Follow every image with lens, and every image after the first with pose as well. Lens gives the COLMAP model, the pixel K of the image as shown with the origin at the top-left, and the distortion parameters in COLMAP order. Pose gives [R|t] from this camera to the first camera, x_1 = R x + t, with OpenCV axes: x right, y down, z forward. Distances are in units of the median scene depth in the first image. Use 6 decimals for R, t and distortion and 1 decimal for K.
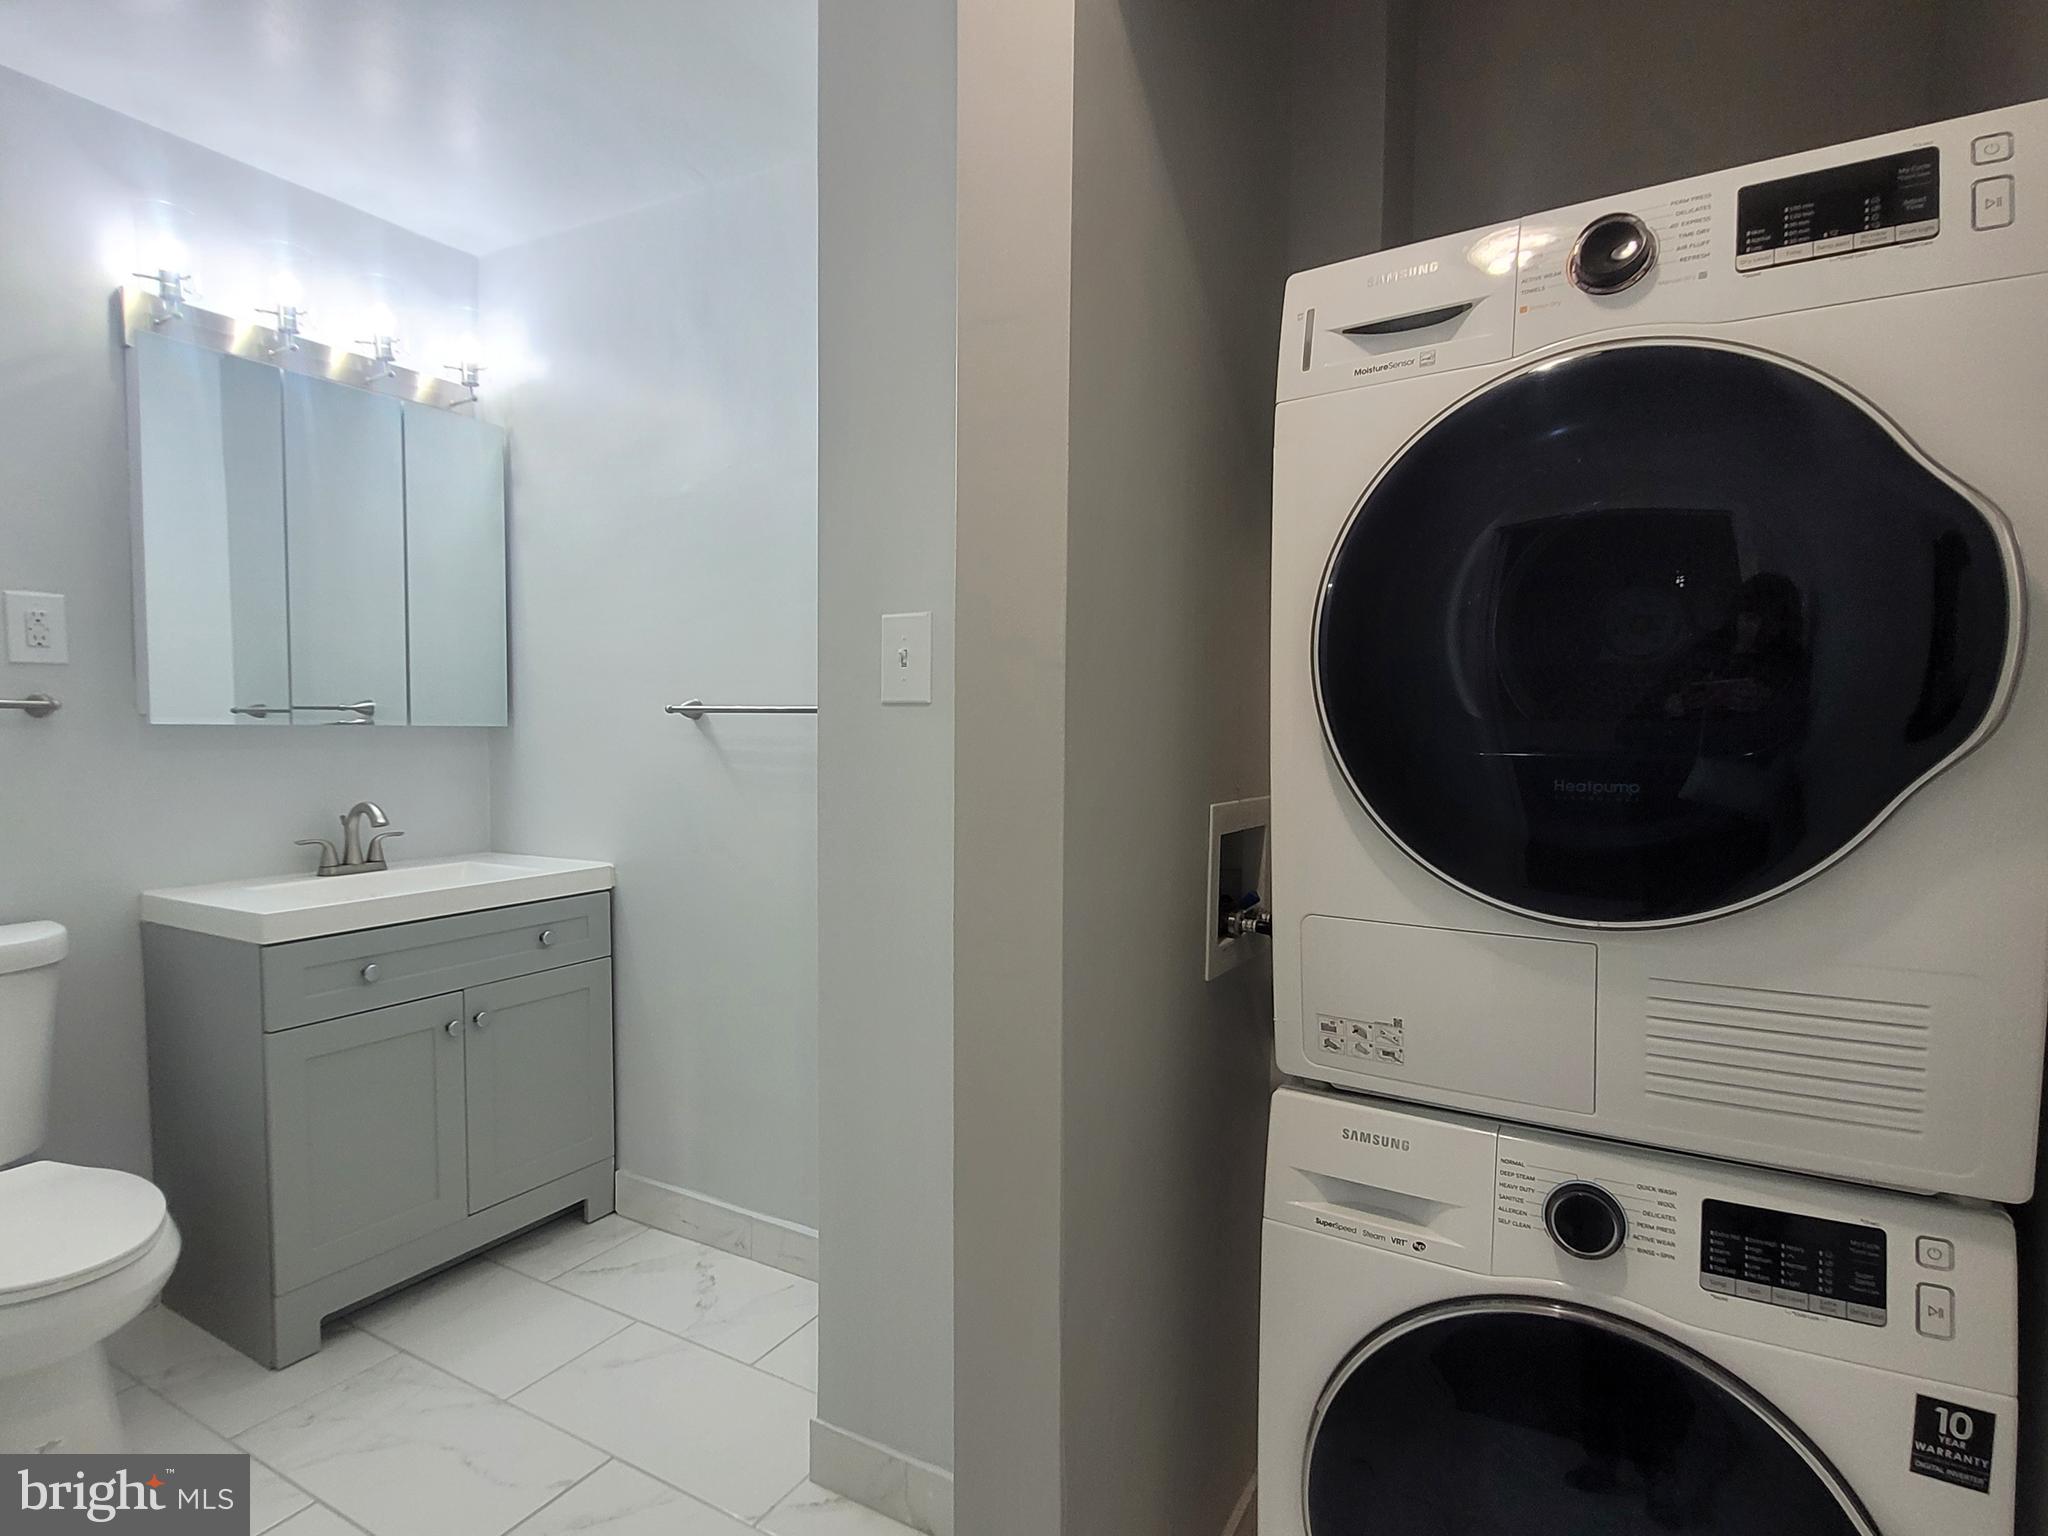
lens RADIAL K [[1079.9, 0, 1027.9], [0, 1079.9, 780.3], [0, 0, 1]] dist [0.009276, -0.005206]
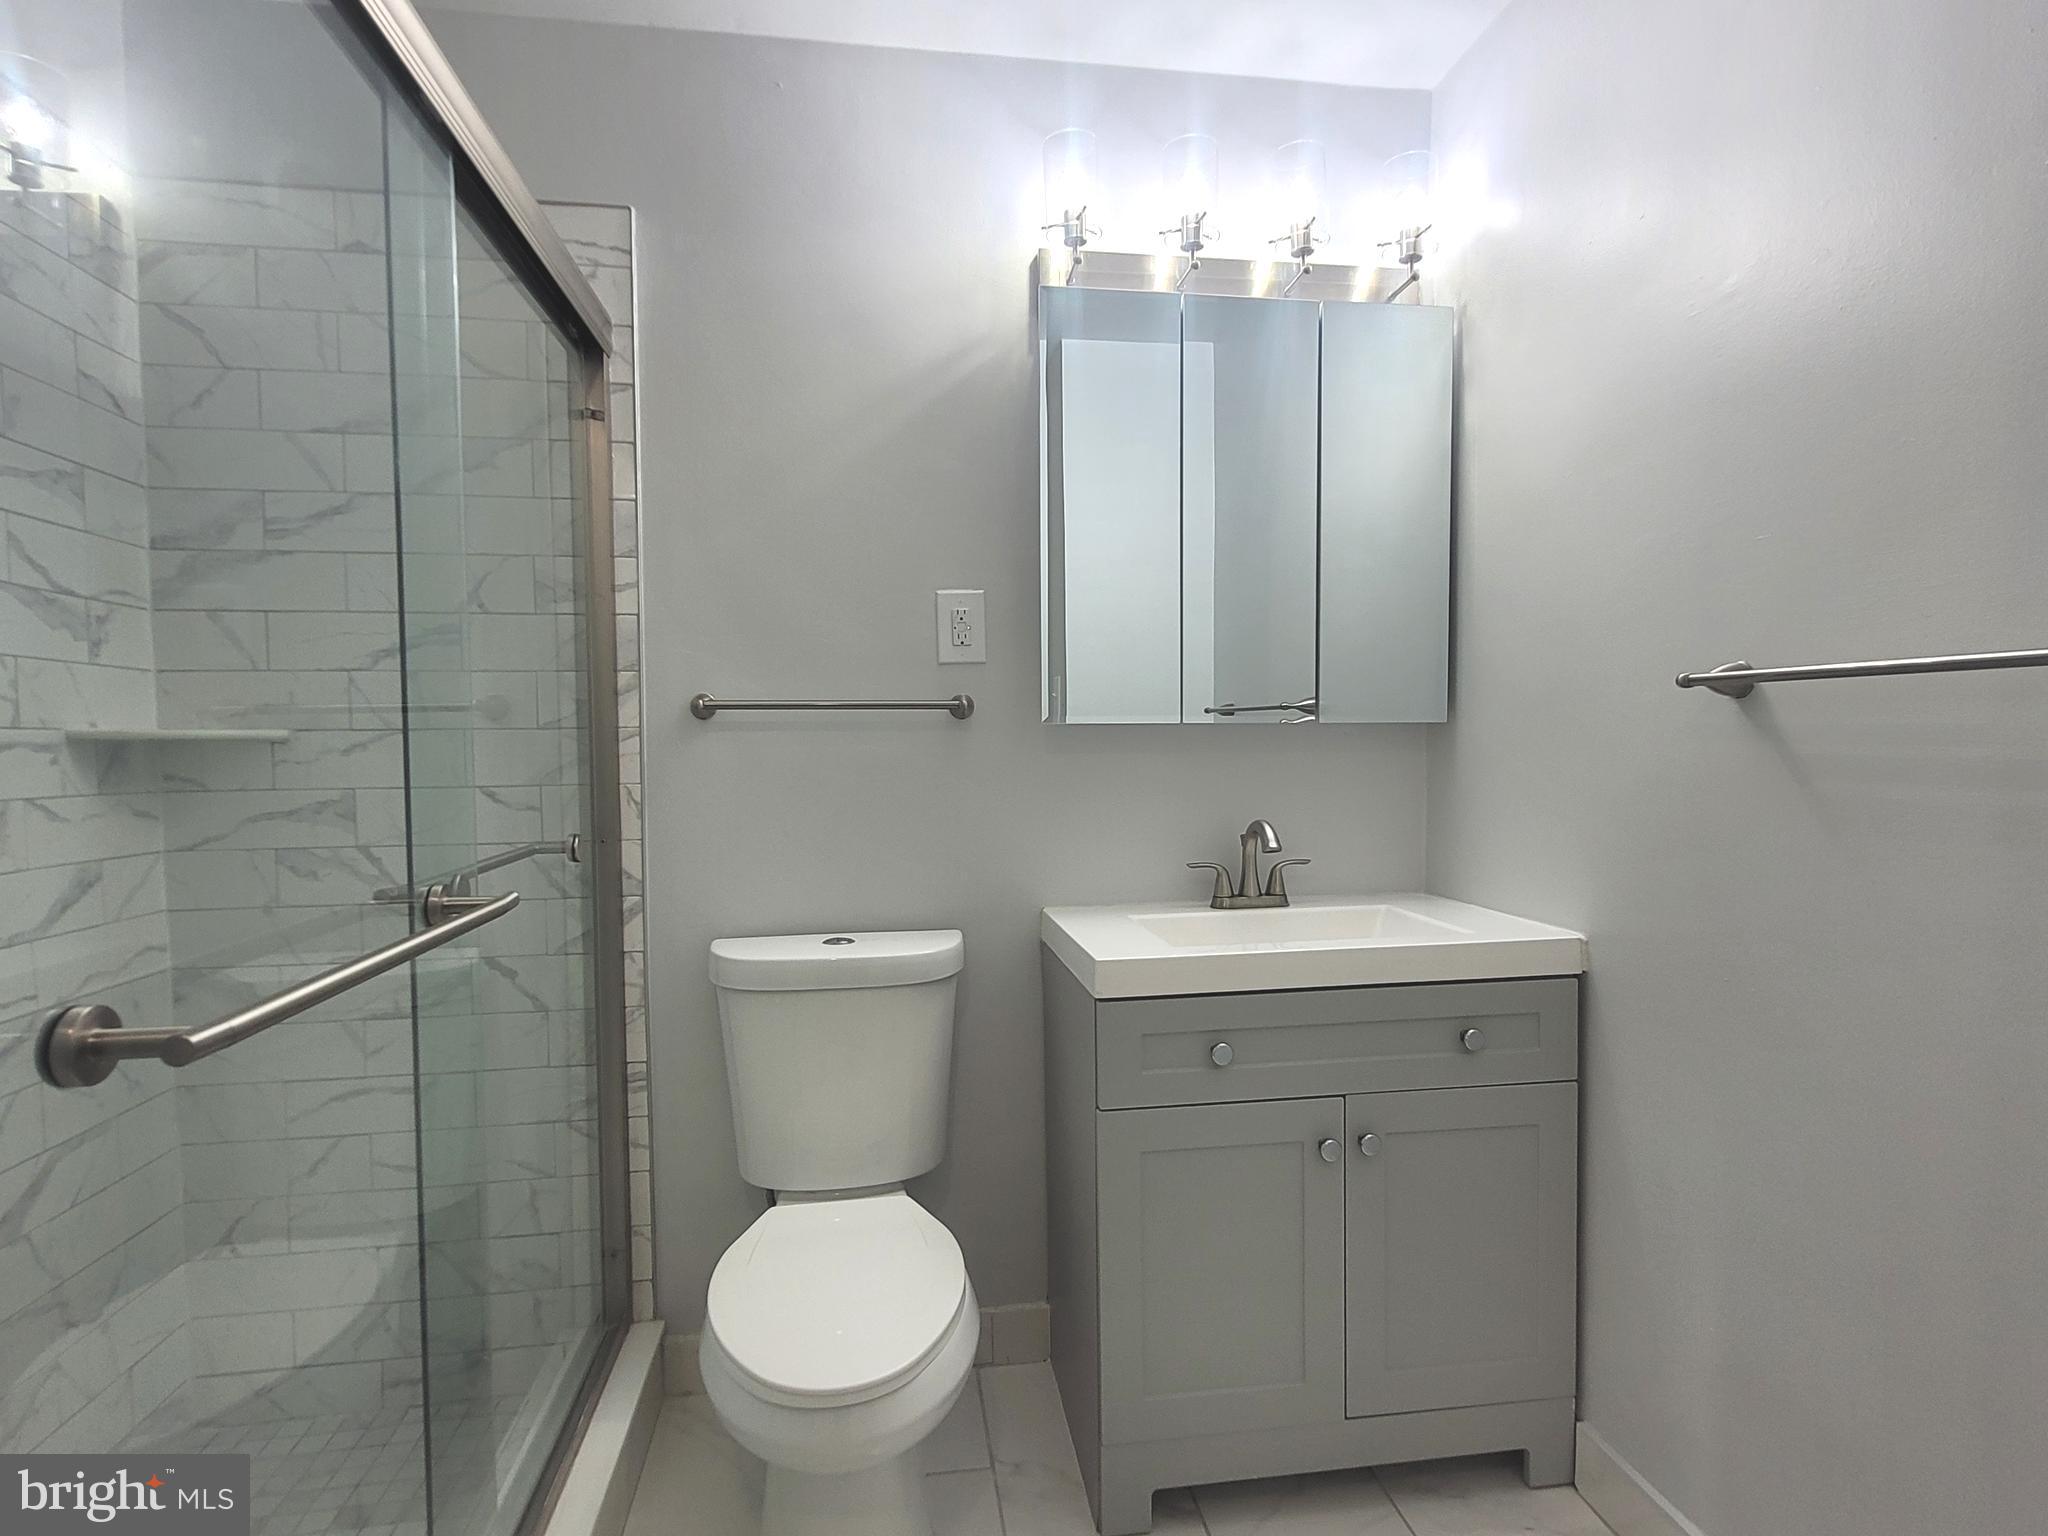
lens RADIAL K [[1079.9, 0, 1018.9], [0, 1079.9, 783.6], [0, 0, 1]] dist [0.009276, -0.005206]
pose [[0.613241, 0.021790, -0.789595, -0.097618], [-0.028744, 0.999573, 0.005260, -0.005602], [0.789373, 0.019471, 0.613605, 0.378700]]
